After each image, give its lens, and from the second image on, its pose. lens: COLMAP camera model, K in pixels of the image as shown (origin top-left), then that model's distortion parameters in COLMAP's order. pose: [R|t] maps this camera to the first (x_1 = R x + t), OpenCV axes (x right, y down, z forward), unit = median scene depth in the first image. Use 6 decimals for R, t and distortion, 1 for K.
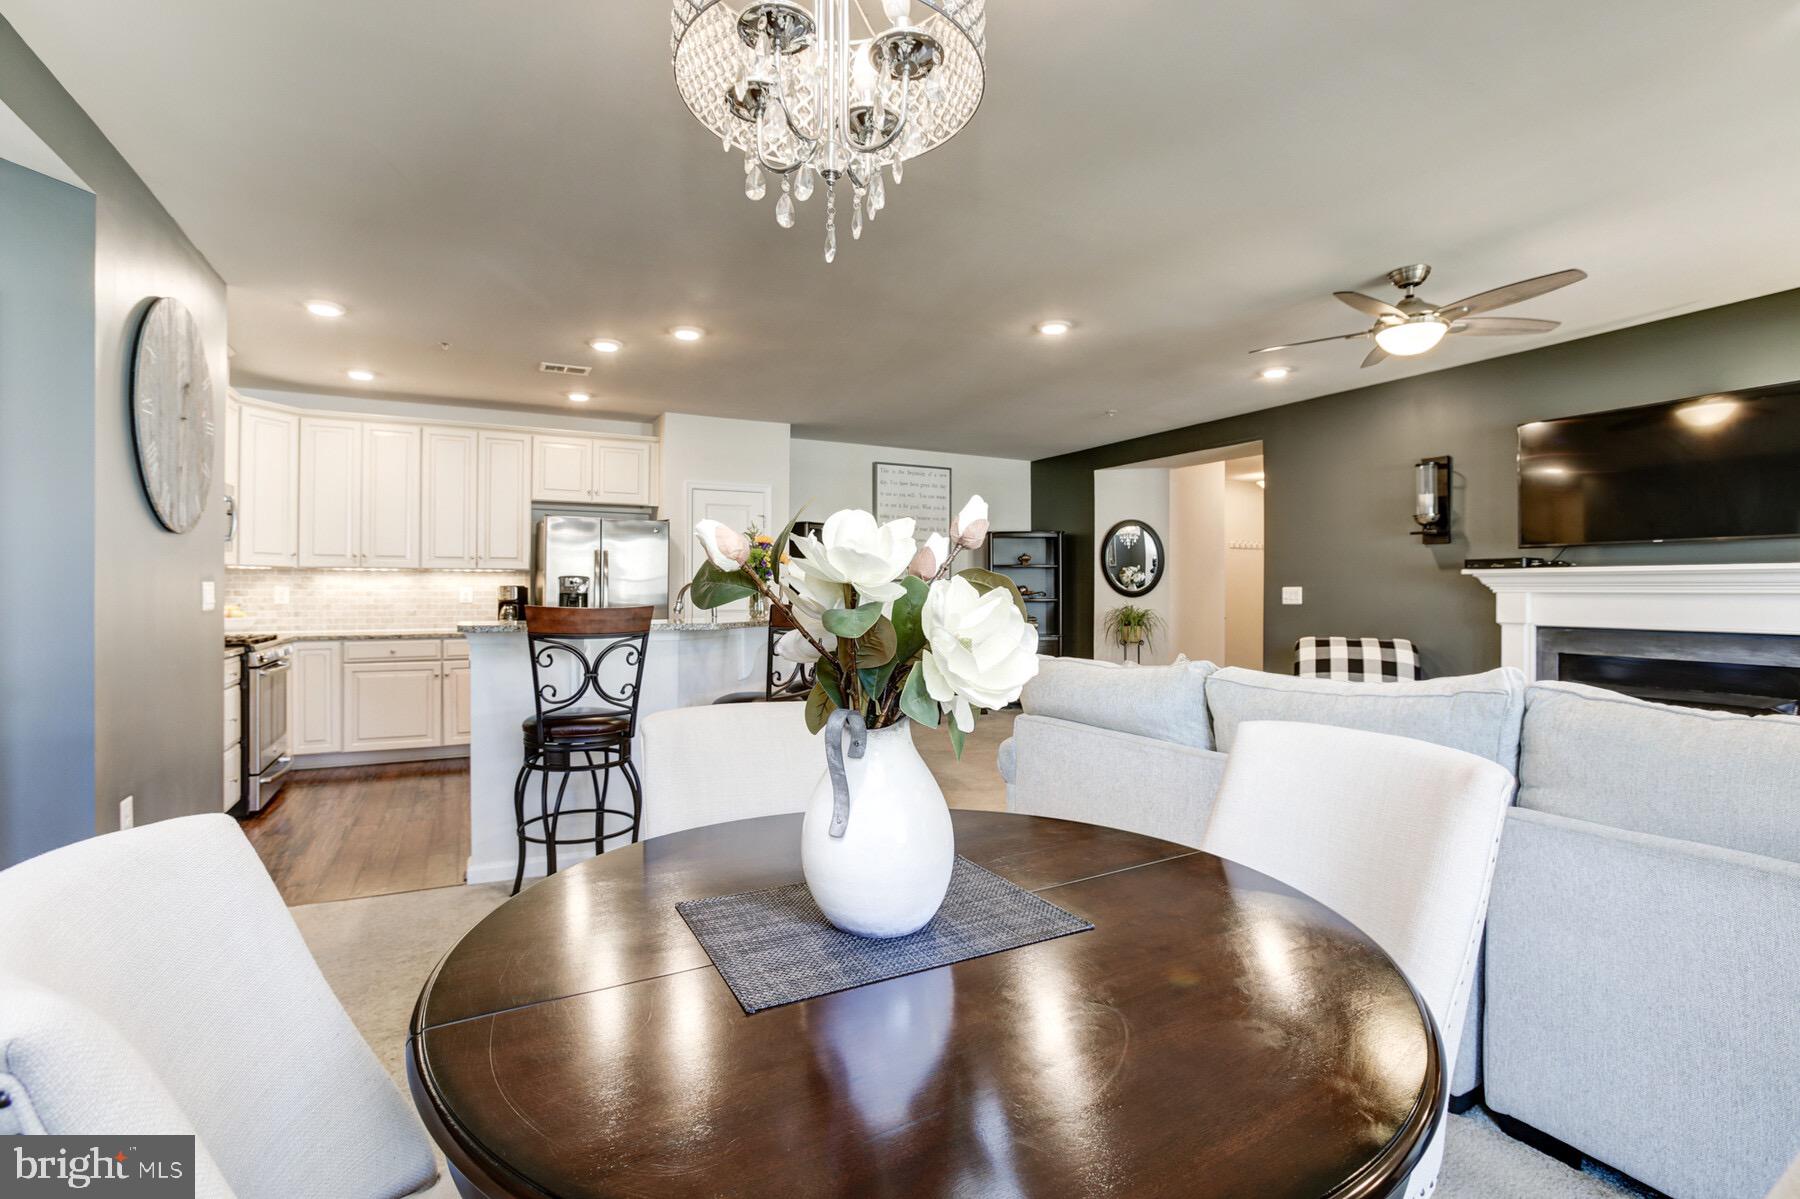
lens RADIAL K [[813.8, 0, 887.1], [0, 813.8, 585.0], [0, 0, 1]] dist [-0.063876, 0.033598]
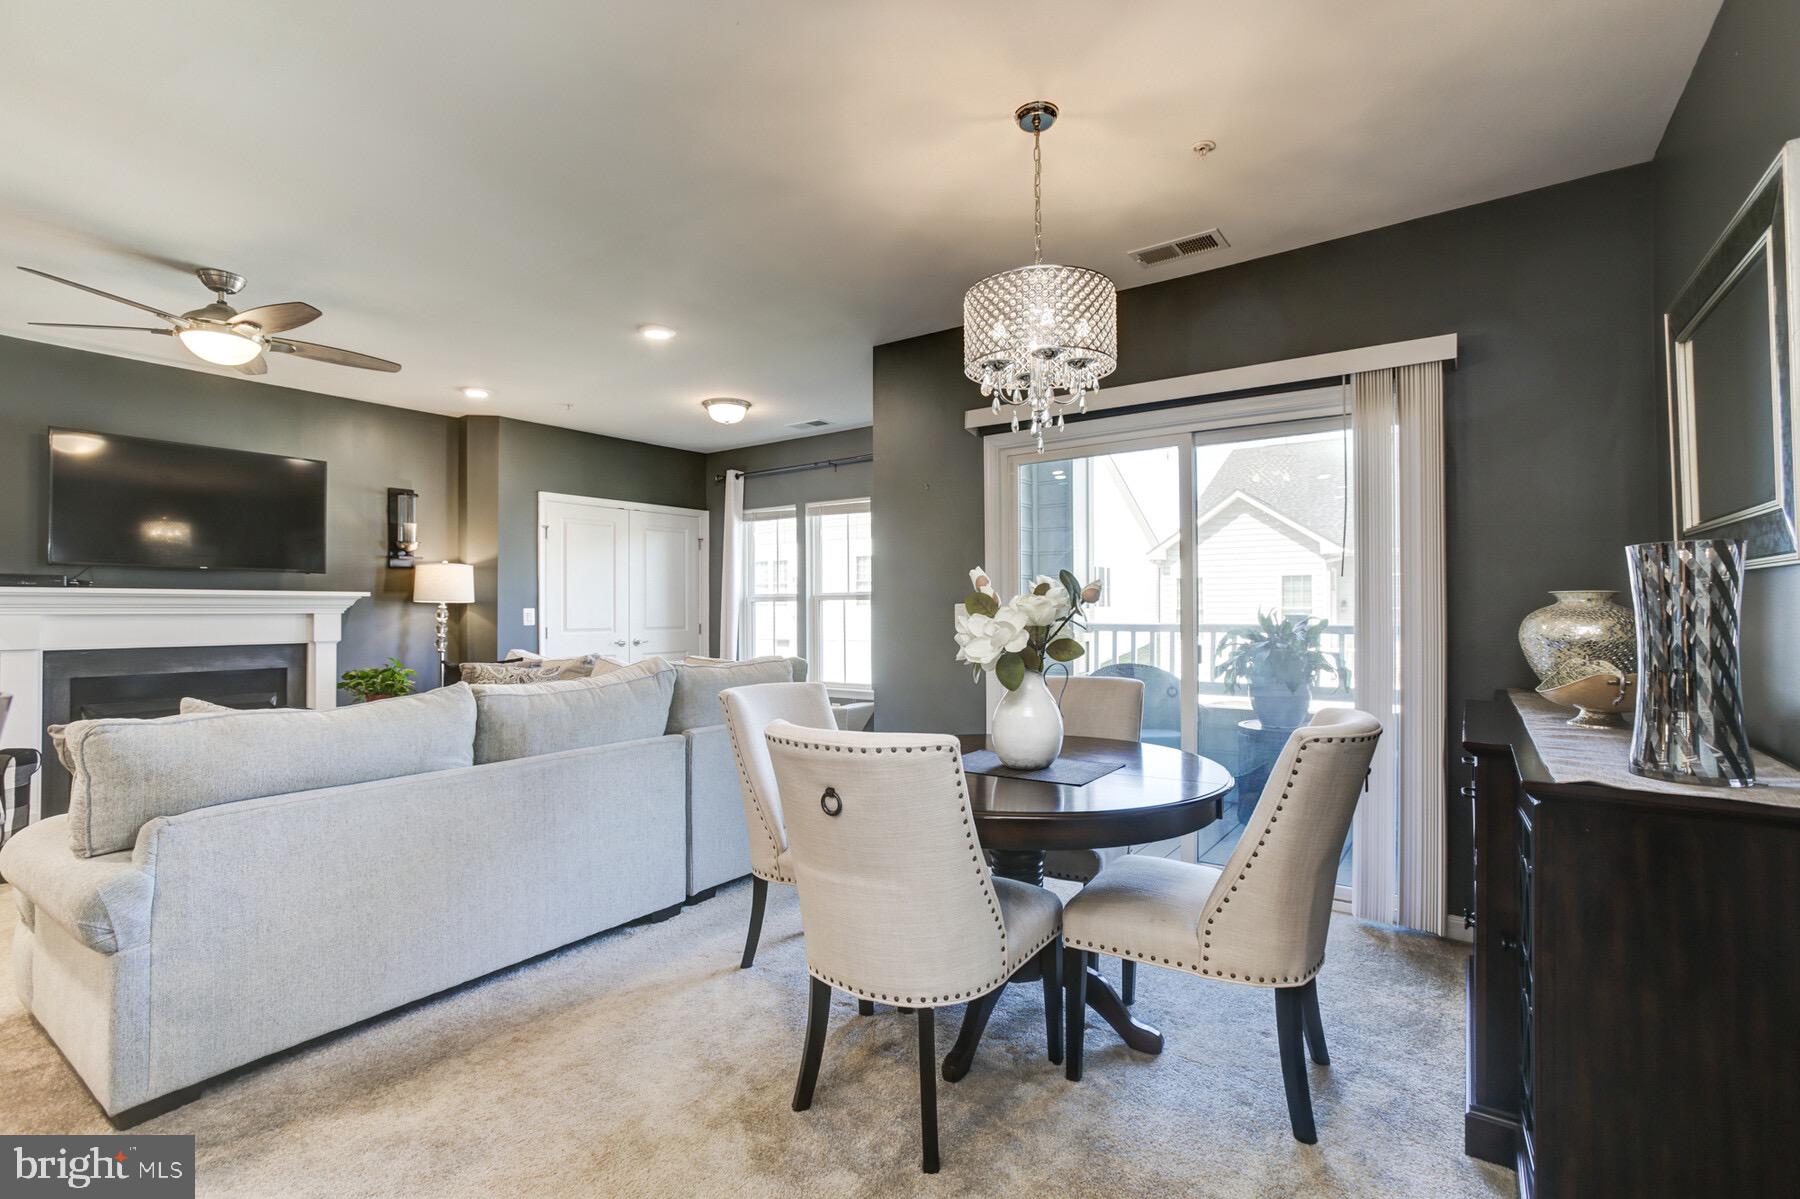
lens RADIAL K [[823.8, 0, 883.7], [0, 823.8, 597.7], [0, 0, 1]] dist [-0.066953, 0.033483]
pose [[-0.449088, 0.014759, 0.893366, -0.341762], [-0.003643, 0.999825, -0.018349, 0.003353], [-0.893480, -0.011495, -0.448956, 0.445780]]
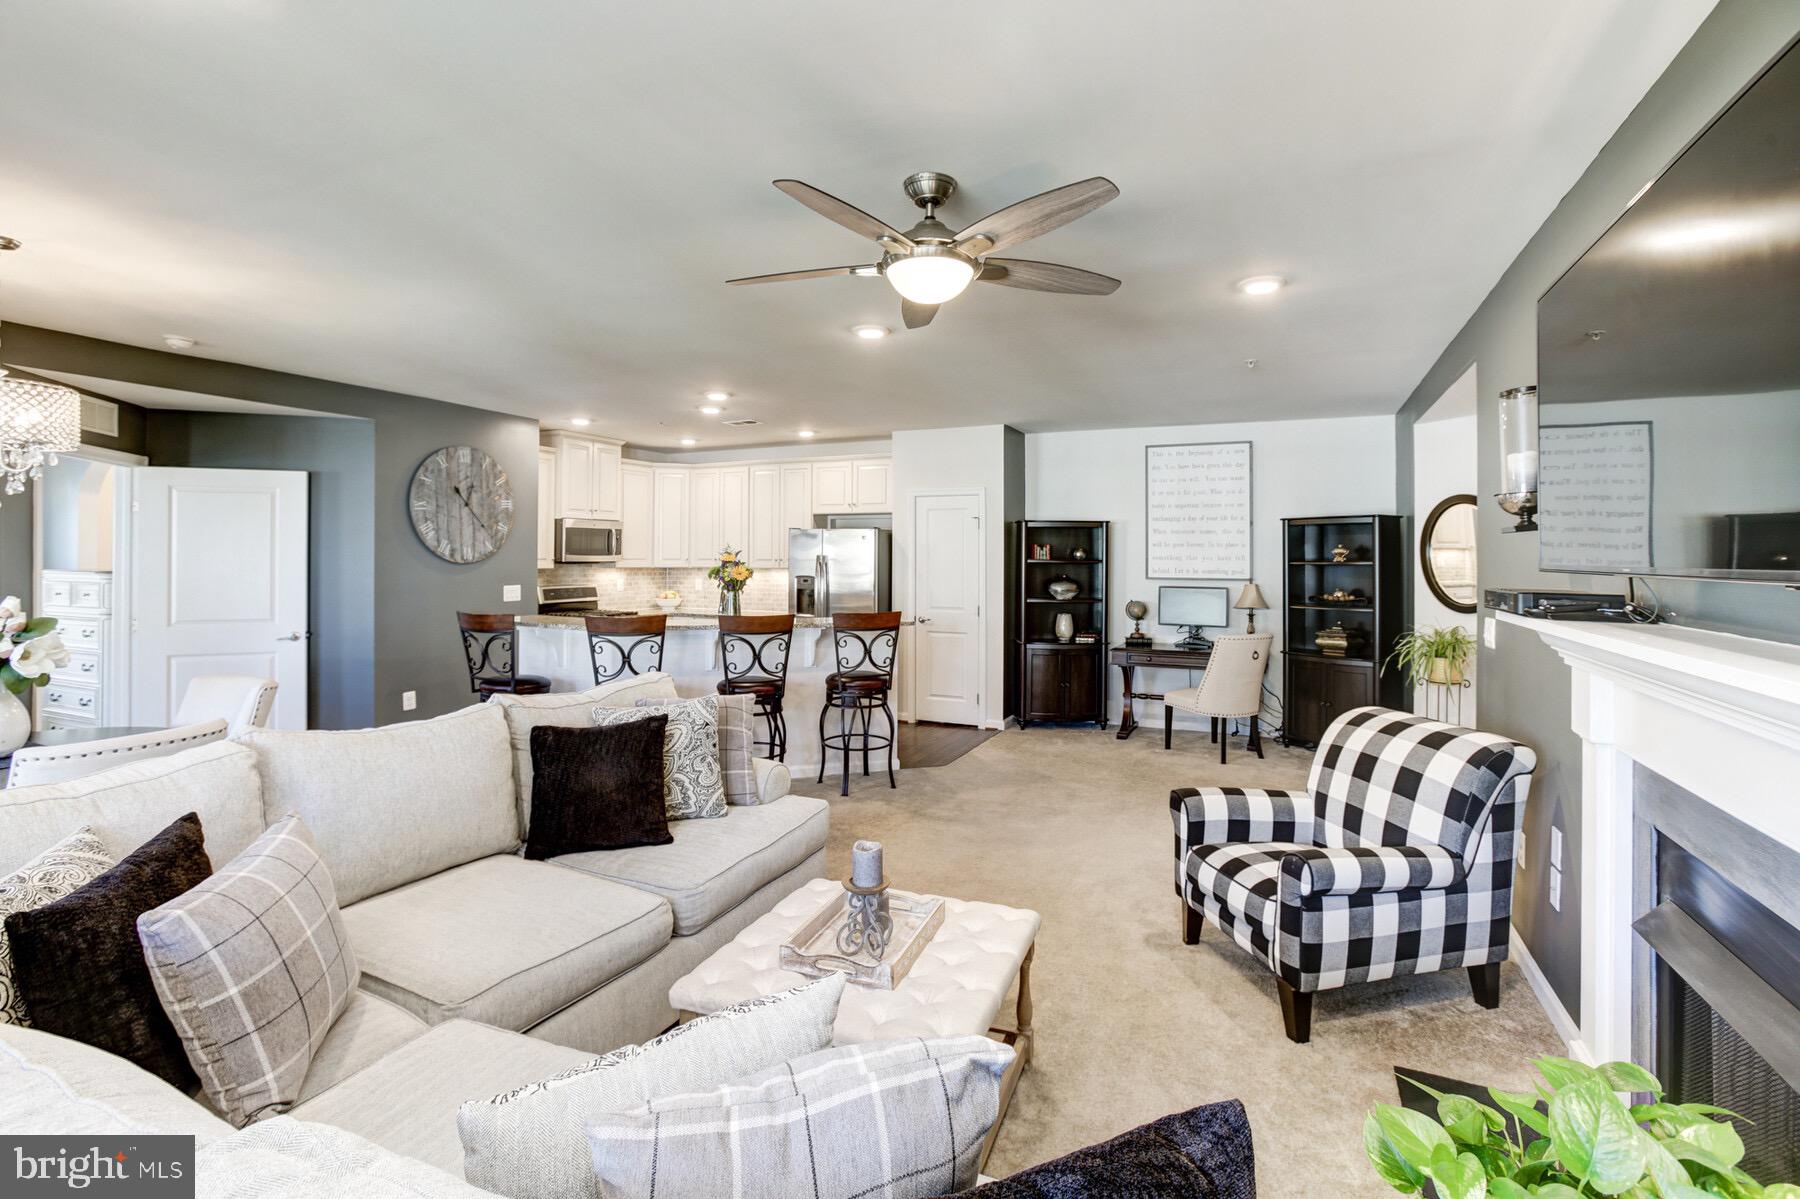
lens RADIAL K [[820.8, 0, 901.3], [0, 820.8, 551.2], [0, 0, 1]] dist [-0.065885, 0.032371]
pose [[0.612573, -0.005876, -0.790392, 0.742010], [0.002418, 0.999982, -0.005560, -0.044728], [0.790411, 0.001494, 0.612576, 0.342913]]
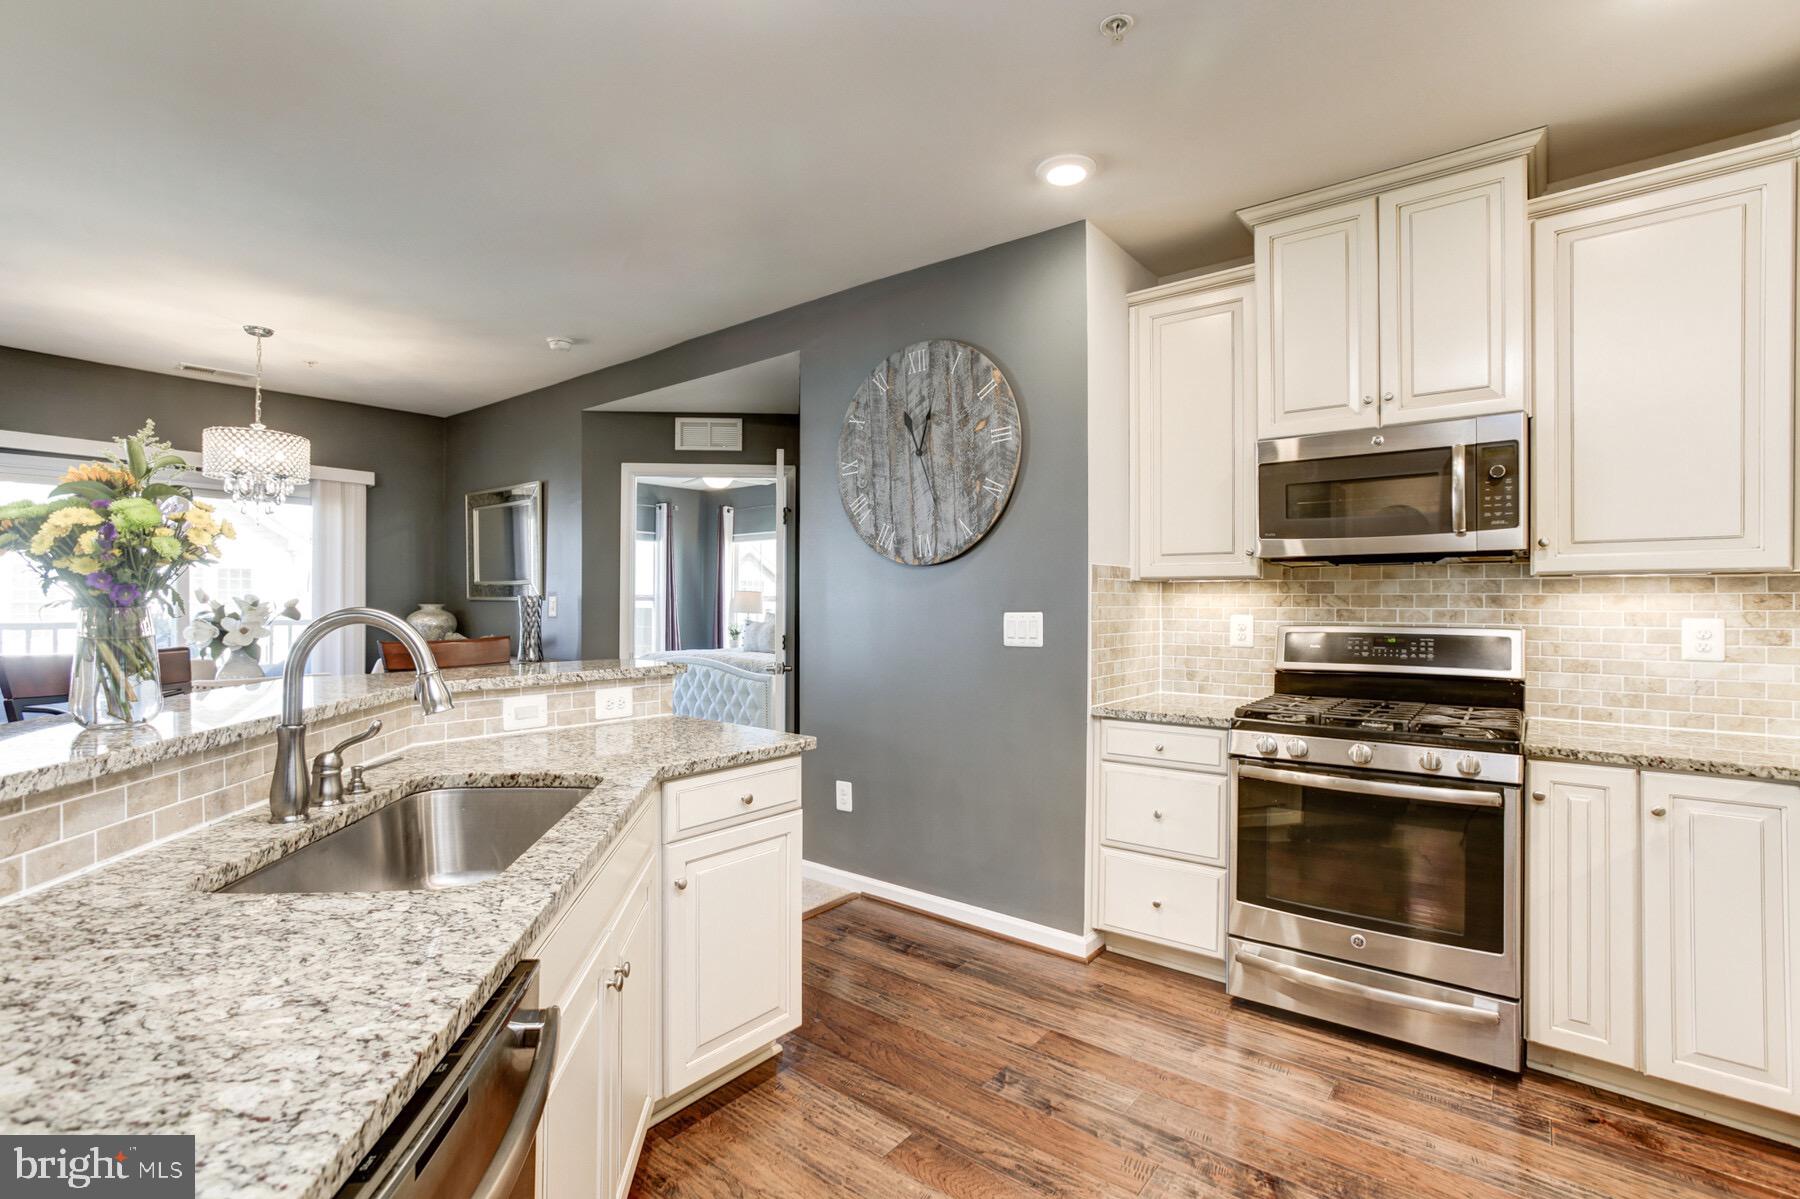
lens RADIAL K [[841.7, 0, 900.0], [0, 841.7, 599.5], [0, 0, 1]] dist [-0.065016, 0.041360]
pose [[-0.910166, -0.007575, -0.414174, -0.230080], [-0.001569, 0.999889, -0.014839, -0.002829], [0.414240, -0.012856, -0.910077, 1.080468]]
